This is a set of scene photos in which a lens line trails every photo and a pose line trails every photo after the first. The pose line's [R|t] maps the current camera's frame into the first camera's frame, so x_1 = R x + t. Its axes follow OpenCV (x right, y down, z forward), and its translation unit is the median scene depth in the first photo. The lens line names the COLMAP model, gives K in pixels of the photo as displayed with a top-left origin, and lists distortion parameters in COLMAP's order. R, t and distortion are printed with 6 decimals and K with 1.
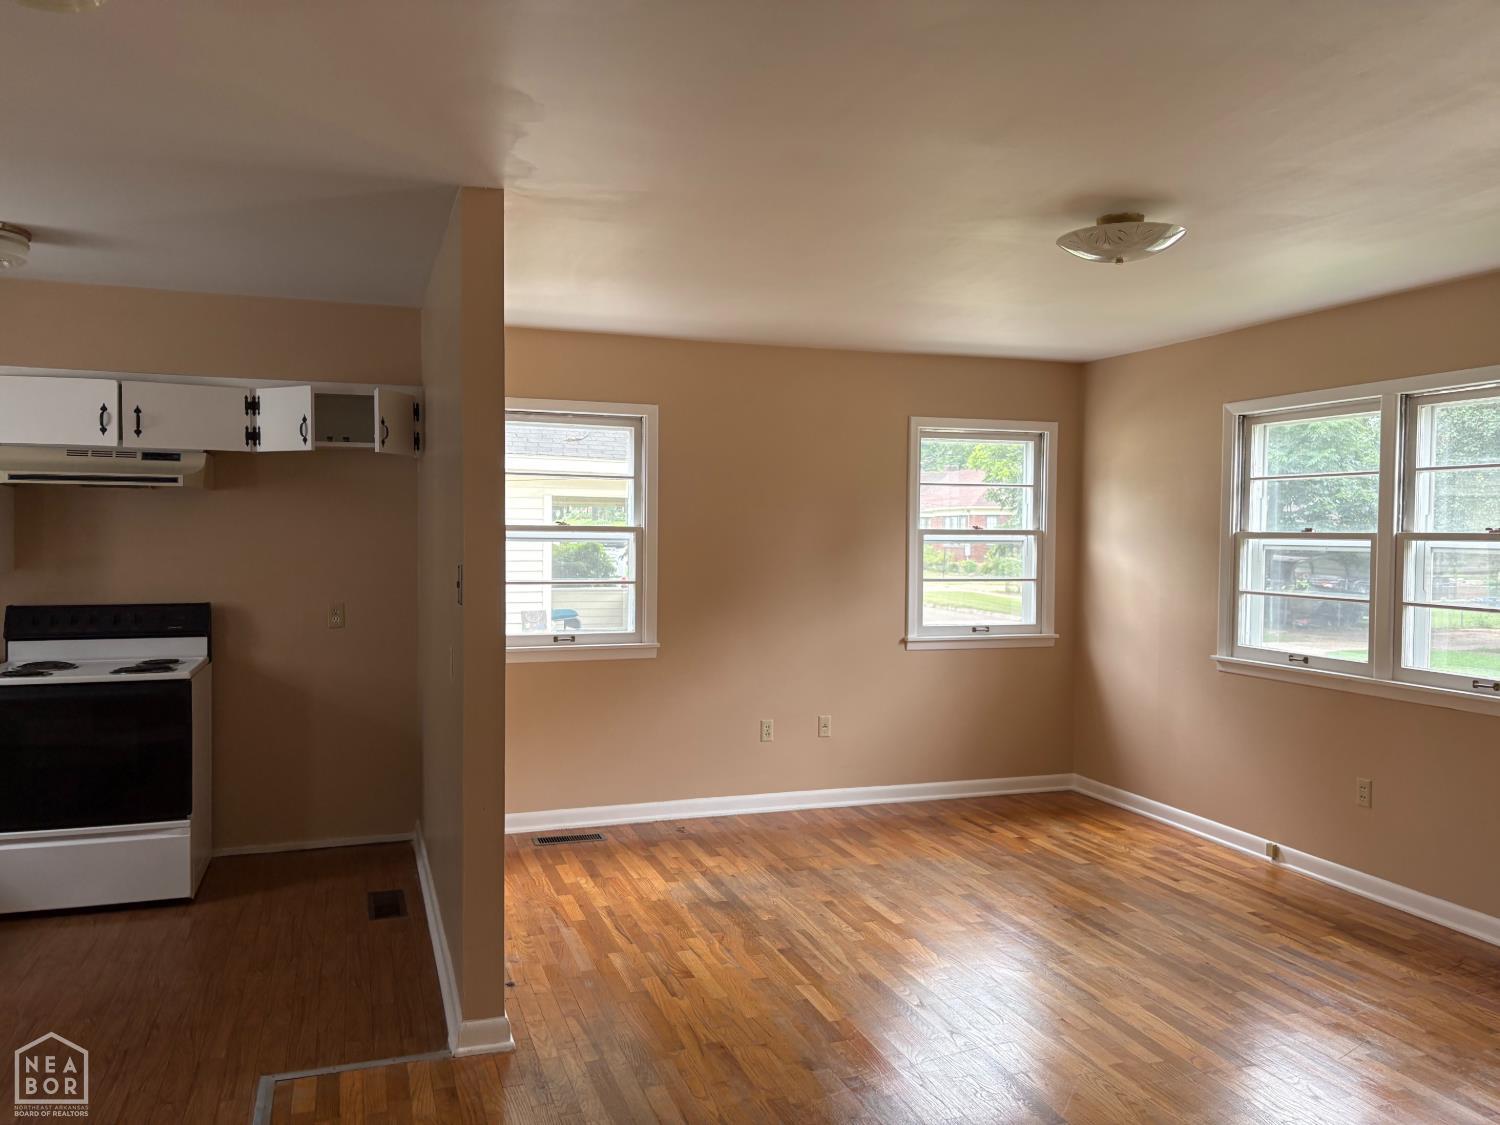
lens RADIAL K [[1123.3, 0, 751.1], [0, 1123.3, 564.4], [0, 0, 1]] dist [0.052973, -0.061530]
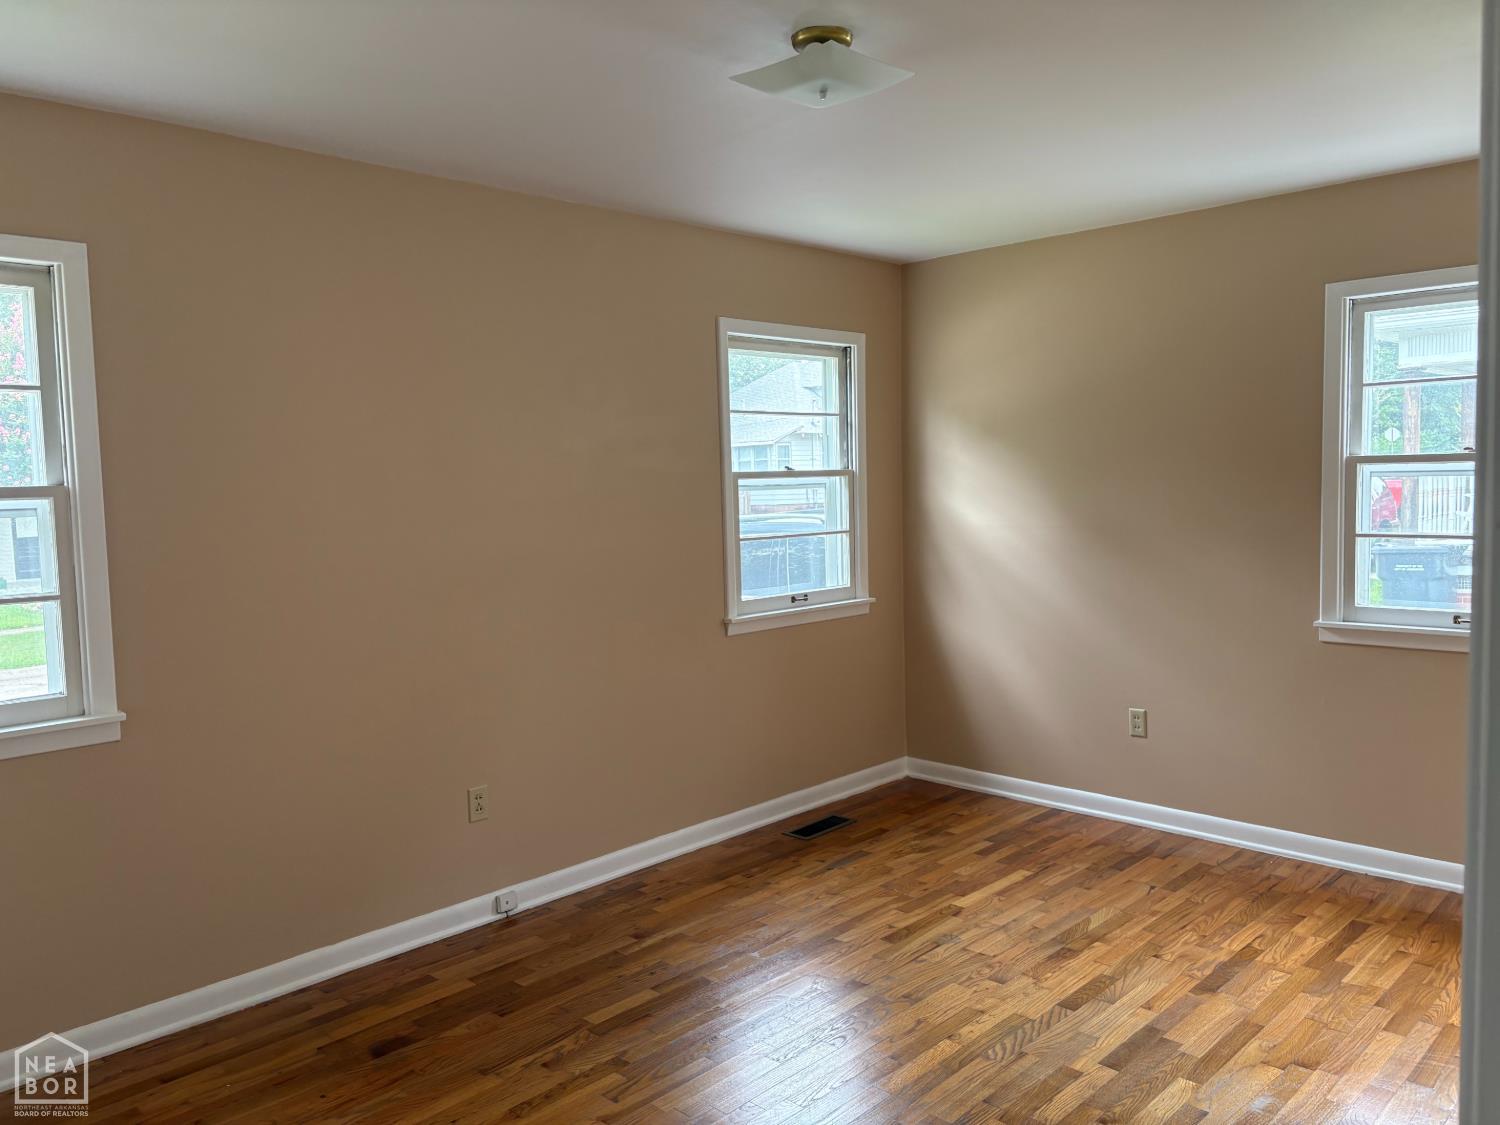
lens RADIAL K [[1123.3, 0, 738.8], [0, 1123.3, 566.9], [0, 0, 1]] dist [0.052973, -0.061530]
pose [[0.889664, -0.066480, 0.451750, -0.239095], [0.045279, 0.997313, 0.057594, -0.014534], [-0.454365, -0.030785, 0.890283, 0.431151]]
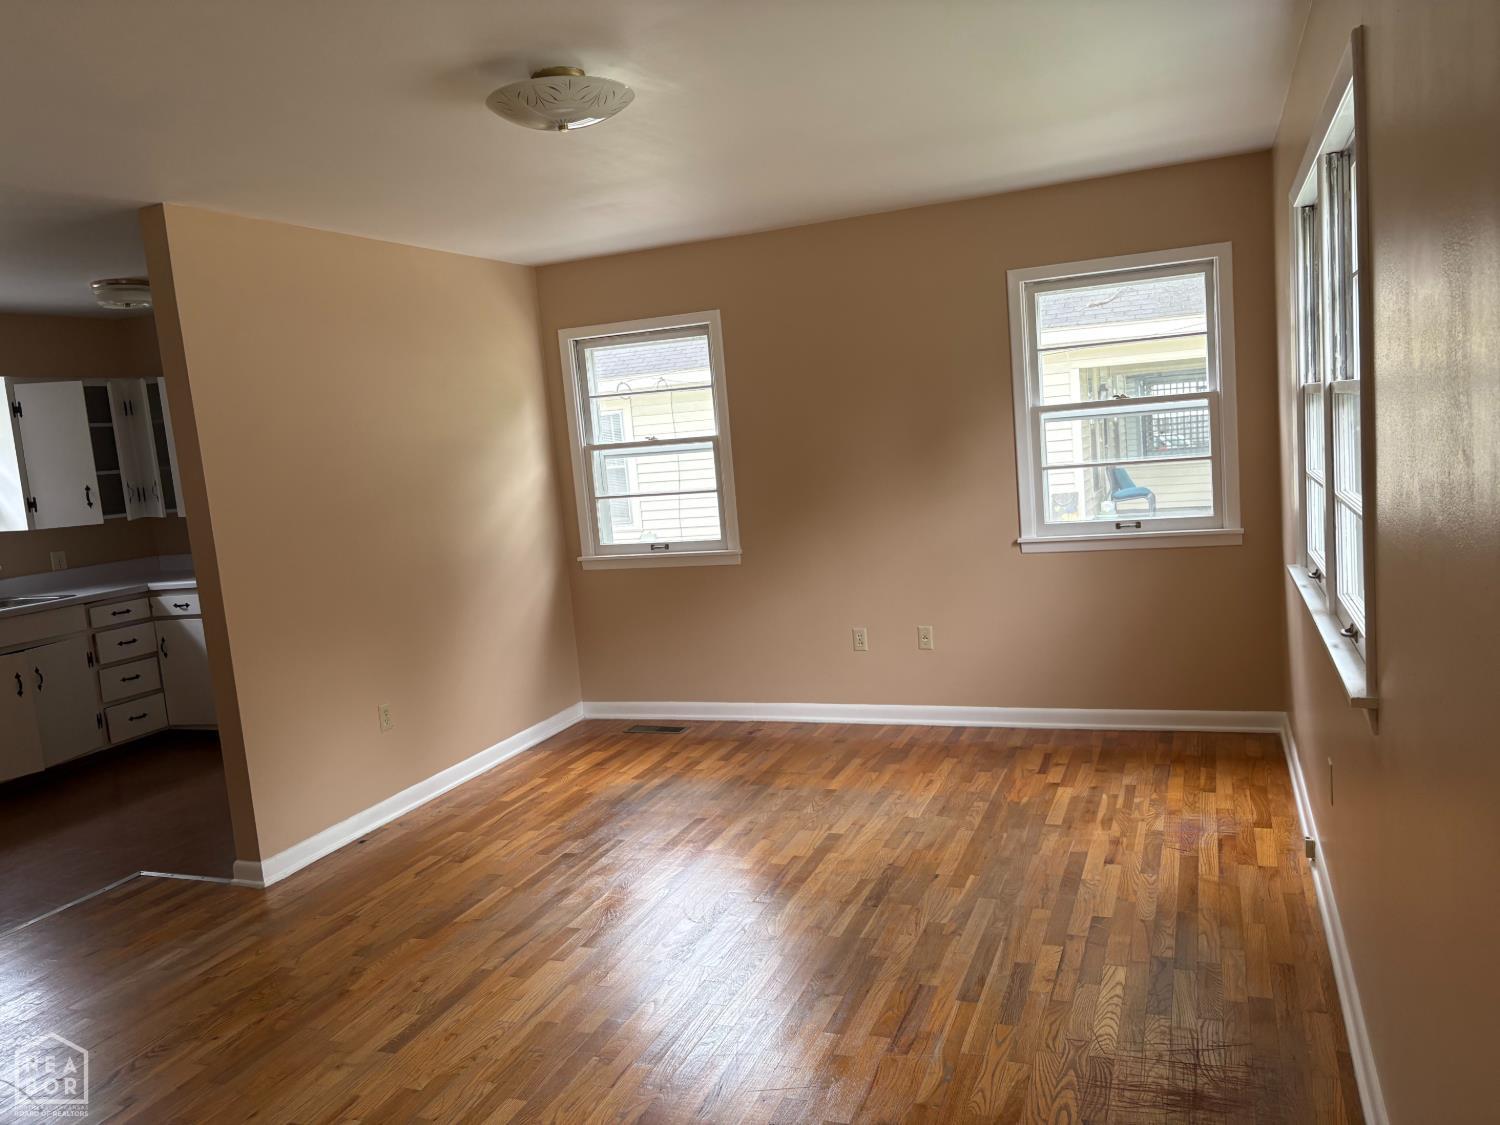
lens RADIAL K [[1123.3, 0, 755.9], [0, 1123.3, 568.9], [0, 0, 1]] dist [0.052973, -0.061530]
pose [[0.758584, 0.007303, -0.651534, 0.689219], [0.069429, 0.993338, 0.091971, -0.004378], [0.647866, -0.115003, 0.753023, 0.293279]]
